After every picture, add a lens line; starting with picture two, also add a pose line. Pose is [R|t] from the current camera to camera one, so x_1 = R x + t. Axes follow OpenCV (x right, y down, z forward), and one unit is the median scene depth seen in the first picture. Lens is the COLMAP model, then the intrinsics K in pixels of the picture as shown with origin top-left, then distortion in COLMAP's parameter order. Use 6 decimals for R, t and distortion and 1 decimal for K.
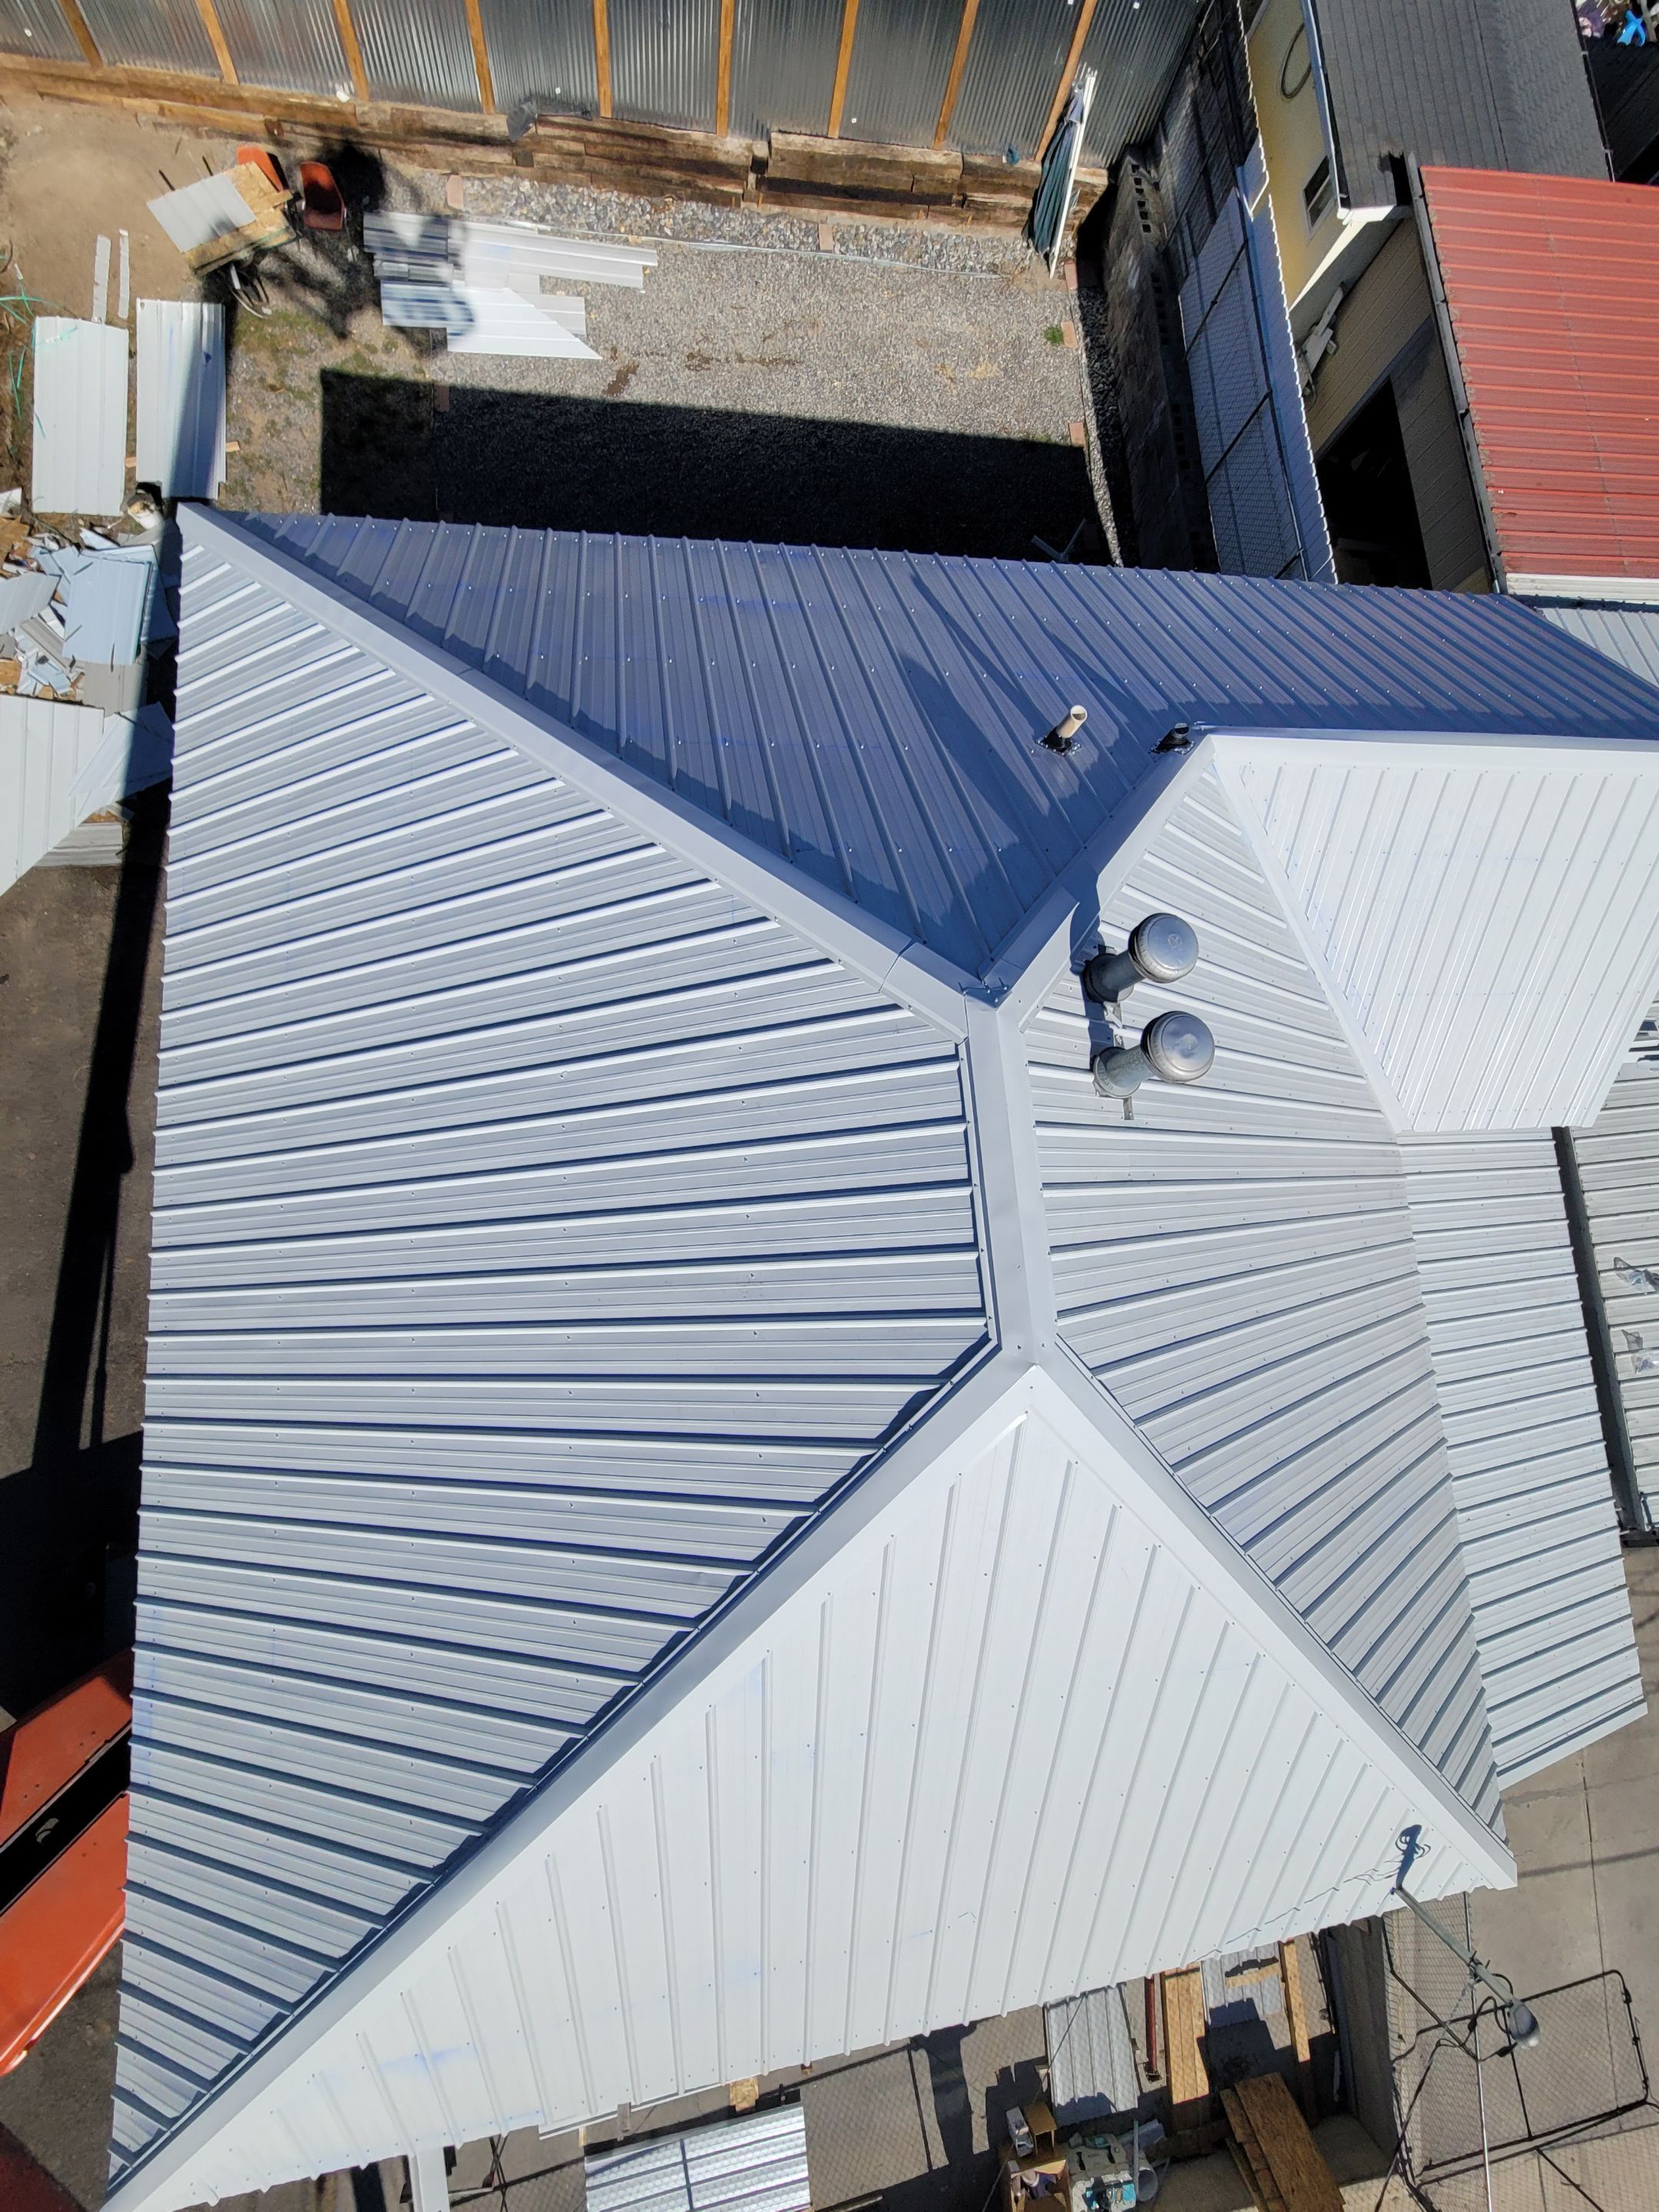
lens RADIAL K [[905.8, 0, 827.1], [0, 905.8, 1094.0], [0, 0, 1]] dist [-0.006376, 0.001103]
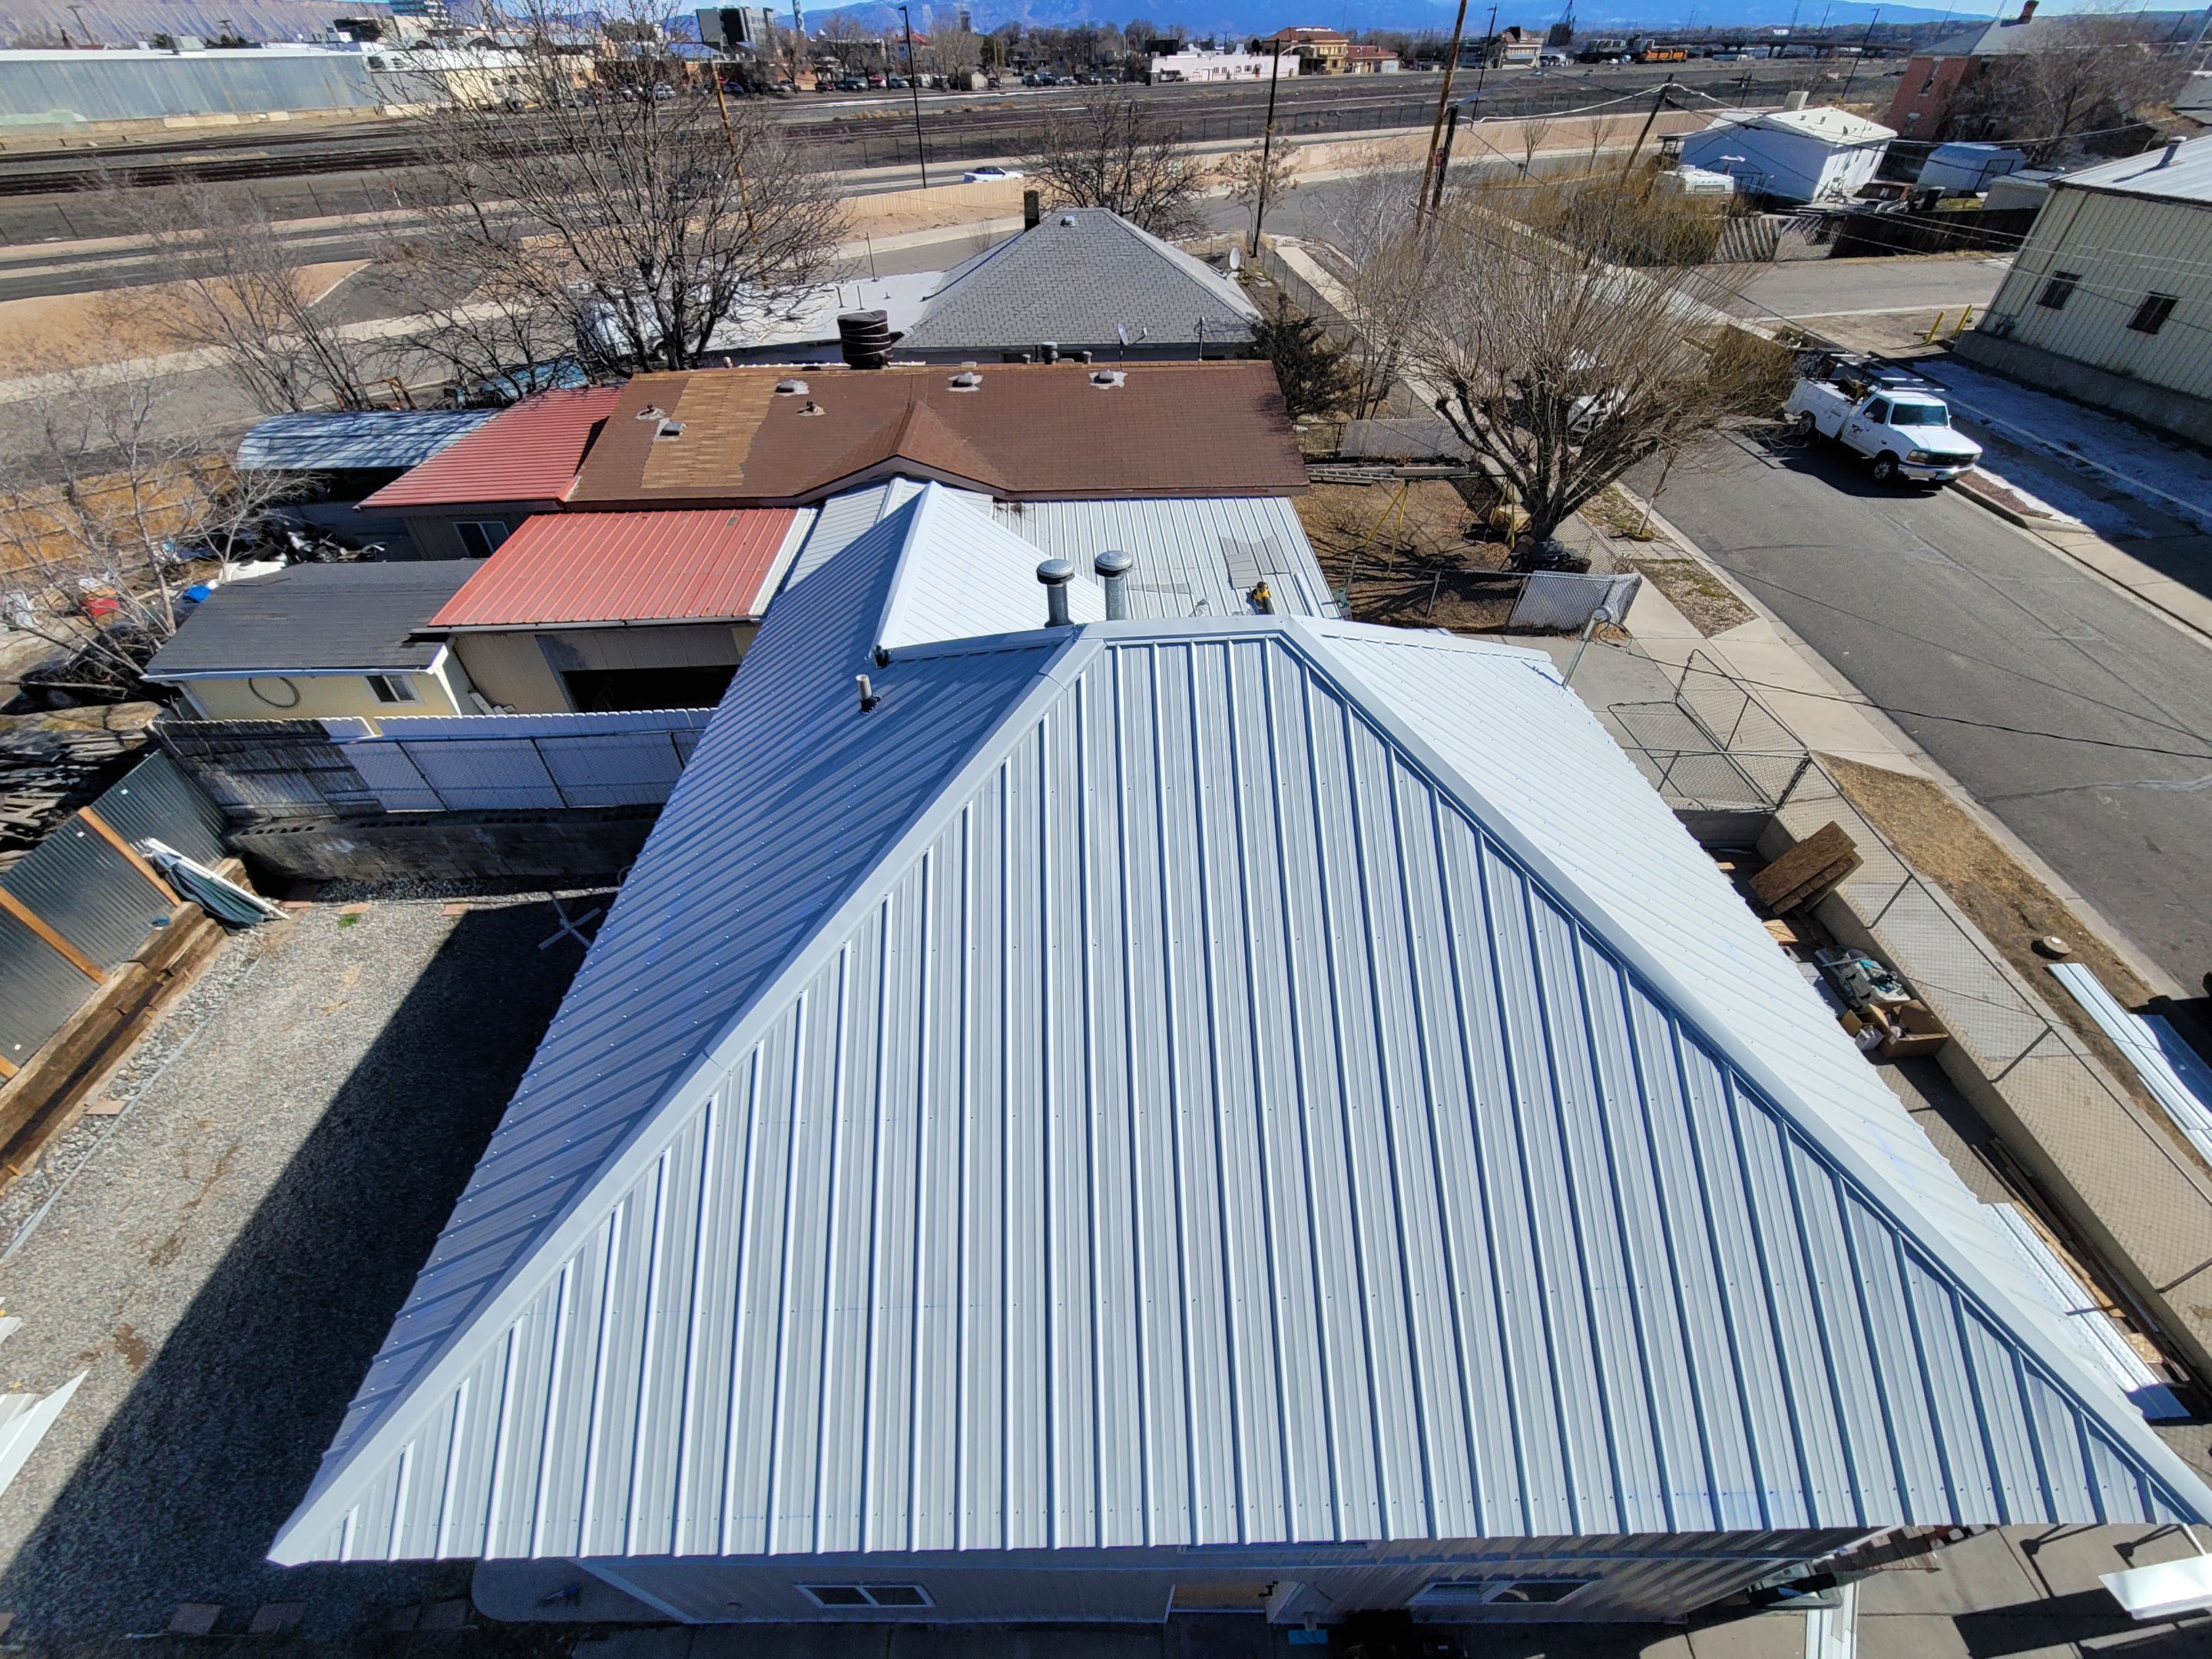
lens RADIAL K [[905.8, 0, 1087.2], [0, 905.8, 832.8], [0, 0, 1]] dist [-0.006376, 0.001103]
pose [[0.051127, -0.777733, 0.626512, -0.446142], [0.990834, 0.118042, 0.065675, -0.060745], [-0.125032, 0.617412, 0.776639, -0.033148]]
